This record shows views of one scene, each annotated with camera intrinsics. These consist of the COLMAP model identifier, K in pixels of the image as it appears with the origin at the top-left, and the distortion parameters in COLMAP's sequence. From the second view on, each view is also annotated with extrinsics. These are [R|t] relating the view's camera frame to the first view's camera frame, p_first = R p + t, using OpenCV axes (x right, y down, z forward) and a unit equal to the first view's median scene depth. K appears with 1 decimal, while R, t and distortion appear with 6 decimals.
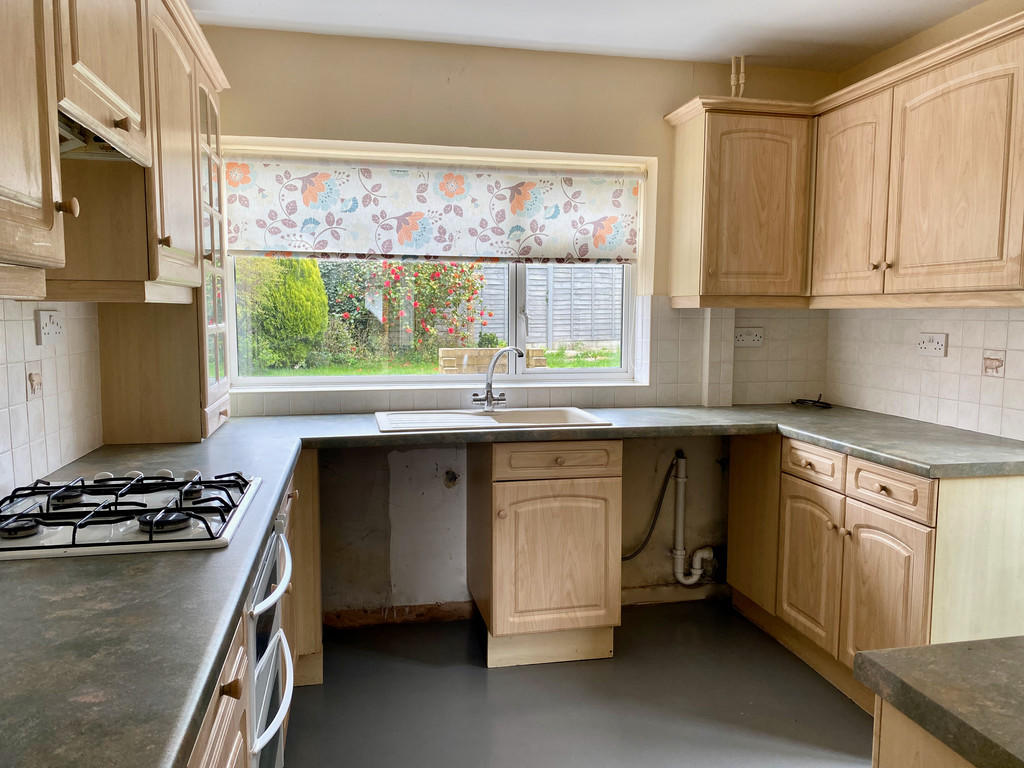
lens RADIAL K [[773.7, 0, 512.0], [0, 773.7, 384.0], [0, 0, 1]] dist [0.013541, -0.006320]
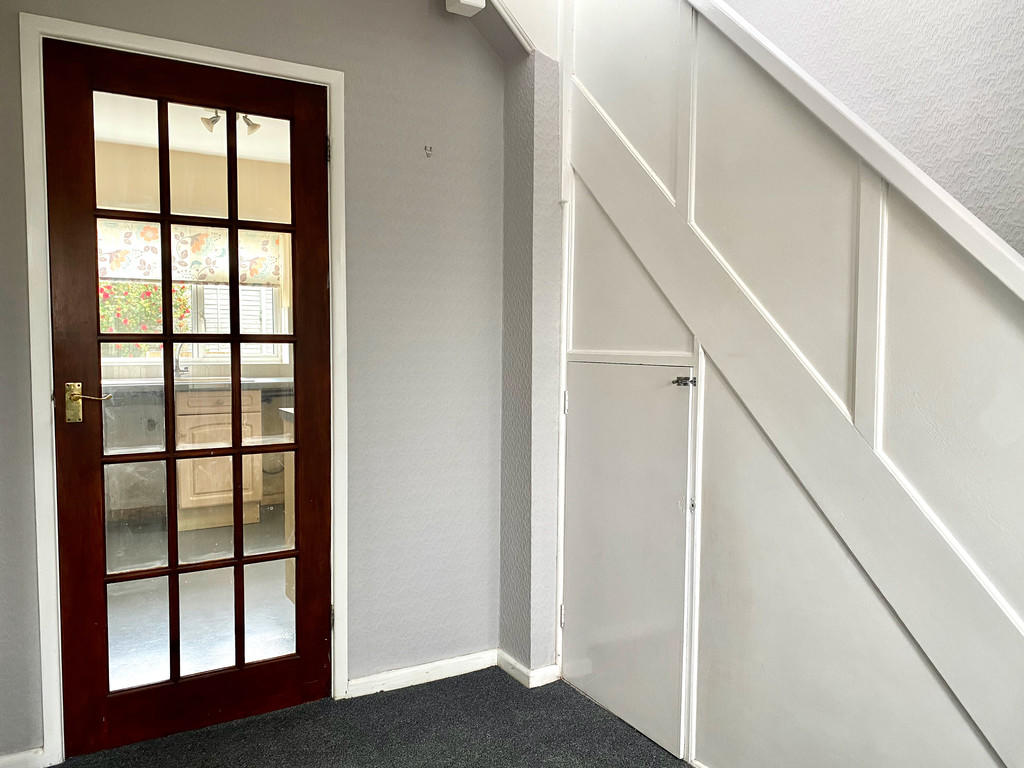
lens RADIAL K [[773.7, 0, 512.0], [0, 773.7, 384.0], [0, 0, 1]] dist [0.013541, -0.006320]
pose [[0.943947, -0.018204, 0.329595, 0.086516], [0.028649, 0.999229, -0.026861, 0.101326], [-0.328851, 0.034798, 0.943740, -0.661546]]
